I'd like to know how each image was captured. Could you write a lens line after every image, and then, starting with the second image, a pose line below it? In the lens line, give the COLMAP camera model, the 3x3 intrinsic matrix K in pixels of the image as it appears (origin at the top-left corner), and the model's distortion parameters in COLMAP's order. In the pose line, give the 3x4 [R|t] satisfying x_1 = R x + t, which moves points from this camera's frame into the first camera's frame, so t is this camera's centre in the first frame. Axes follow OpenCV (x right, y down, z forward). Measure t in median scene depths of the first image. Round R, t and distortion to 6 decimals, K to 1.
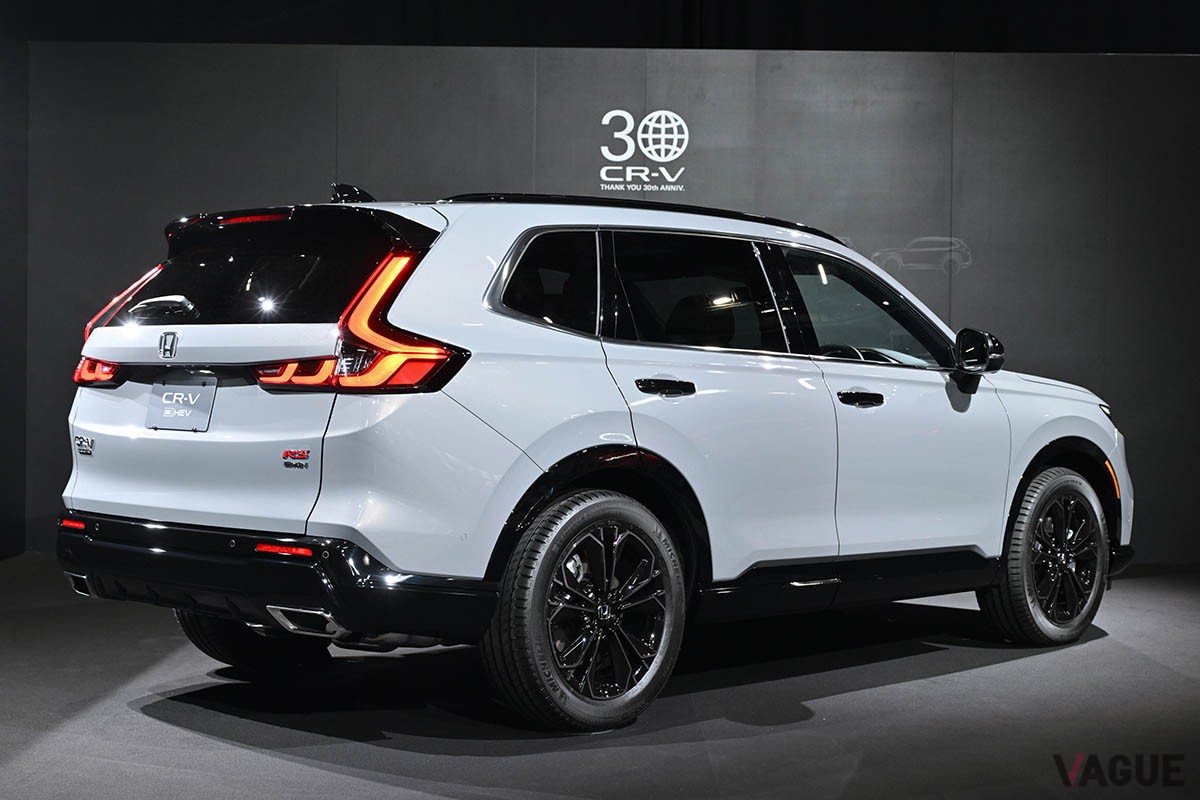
lens RADIAL K [[1804.2, 0, 600.0], [0, 1804.2, 400.0], [0, 0, 1]] dist [-0.004868, -0.007883]
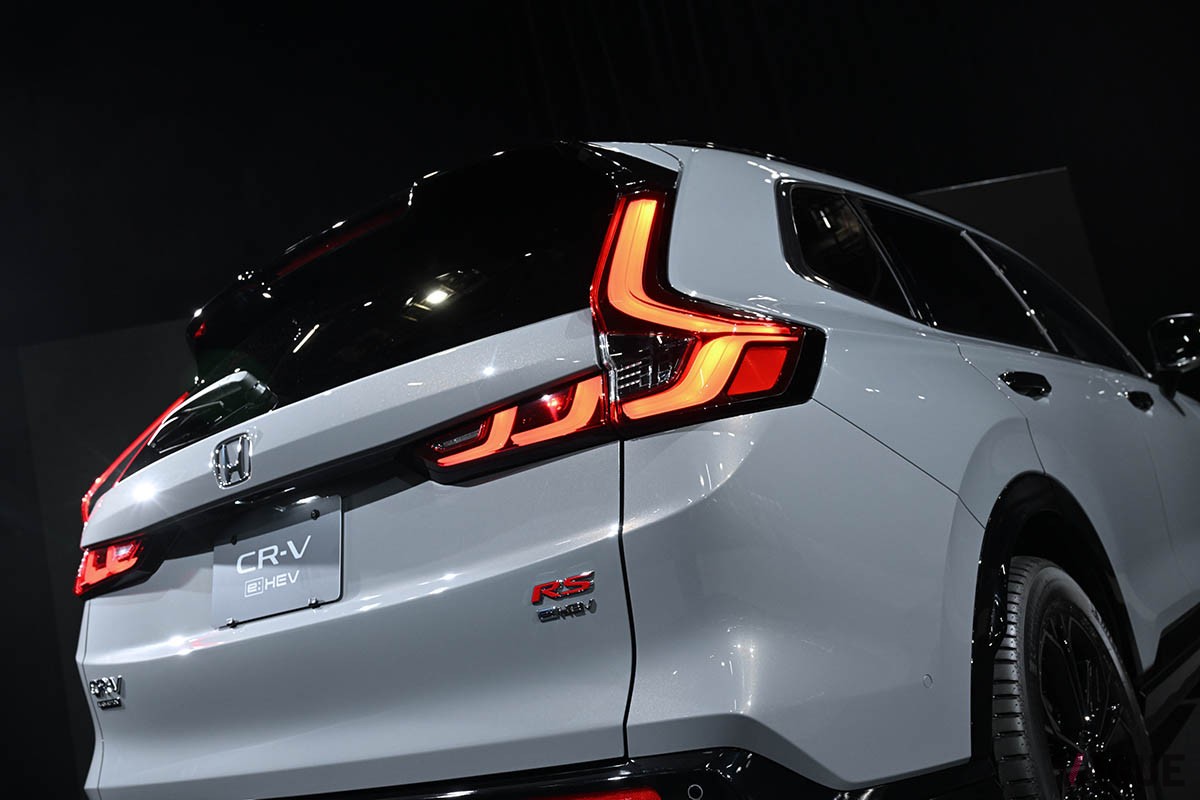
lens RADIAL K [[1116.7, 0, 600.0], [0, 1116.7, 400.0], [0, 0, 1]] dist [-0.013617, -0.007315]
pose [[0.967934, -0.200402, 0.151470, -0.091268], [0.224249, 0.961060, -0.161482, 0.015198], [-0.113211, 0.190271, 0.975182, 0.334746]]
